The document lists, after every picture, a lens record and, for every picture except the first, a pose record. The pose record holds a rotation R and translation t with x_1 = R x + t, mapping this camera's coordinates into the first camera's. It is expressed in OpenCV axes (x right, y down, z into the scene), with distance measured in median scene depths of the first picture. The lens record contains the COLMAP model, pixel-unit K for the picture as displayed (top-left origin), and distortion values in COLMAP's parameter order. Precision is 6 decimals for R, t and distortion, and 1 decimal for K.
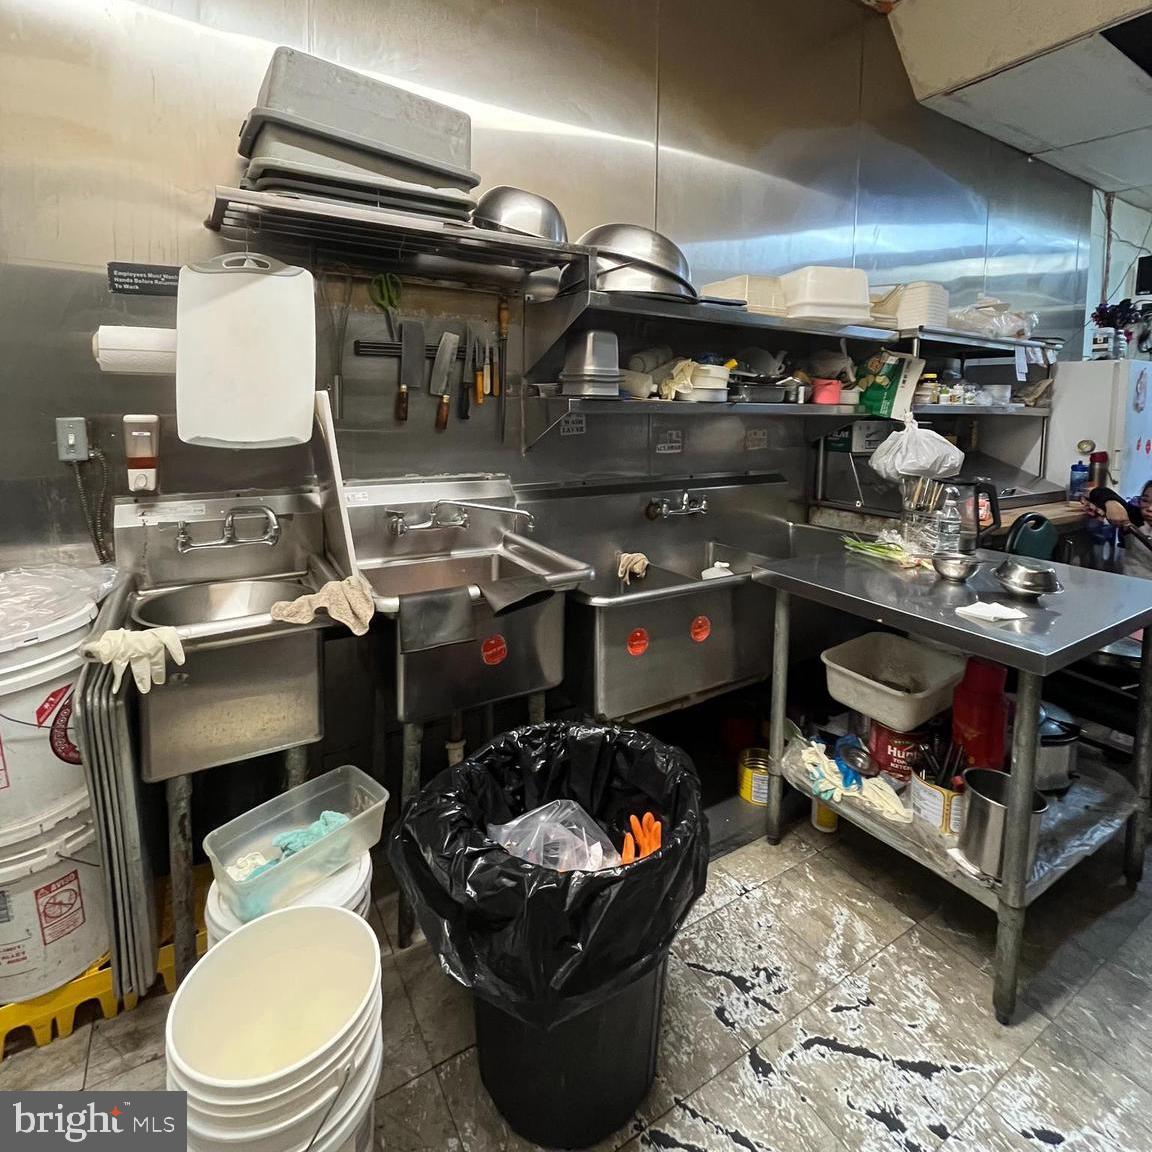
lens RADIAL K [[621.1, 0, 576.1], [0, 621.1, 444.5], [0, 0, 1]] dist [0.000174, -0.000687]
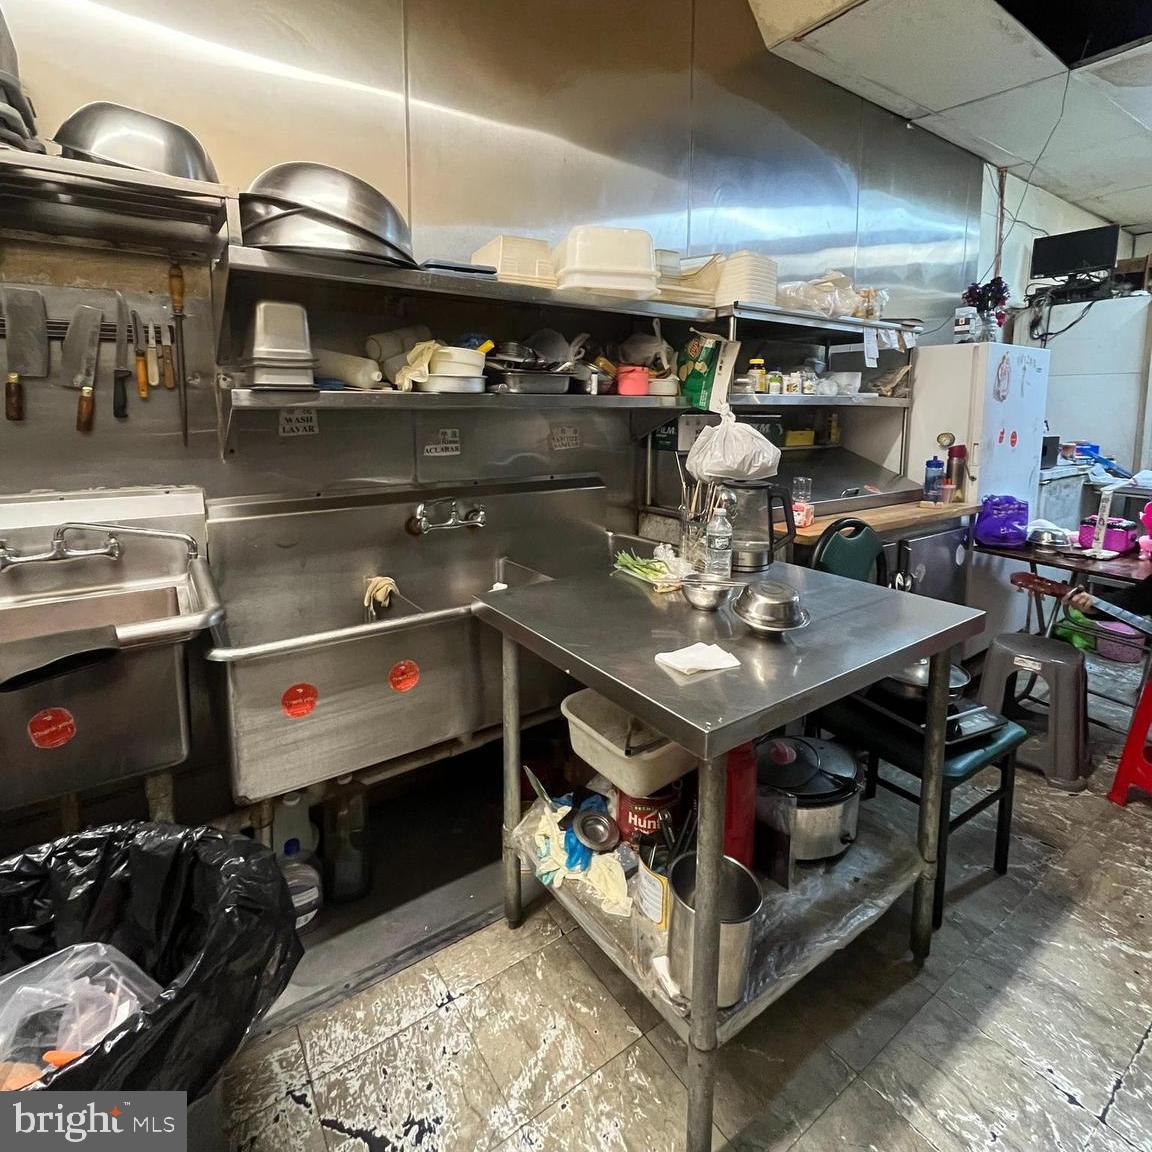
lens RADIAL K [[619.5, 0, 575.7], [0, 619.5, 469.4], [0, 0, 1]] dist [-0.000435, -0.000459]
pose [[0.998519, -0.018390, 0.051208, 0.306657], [0.016406, 0.999108, 0.038906, 0.002932], [-0.051878, -0.038008, 0.997930, 0.162665]]
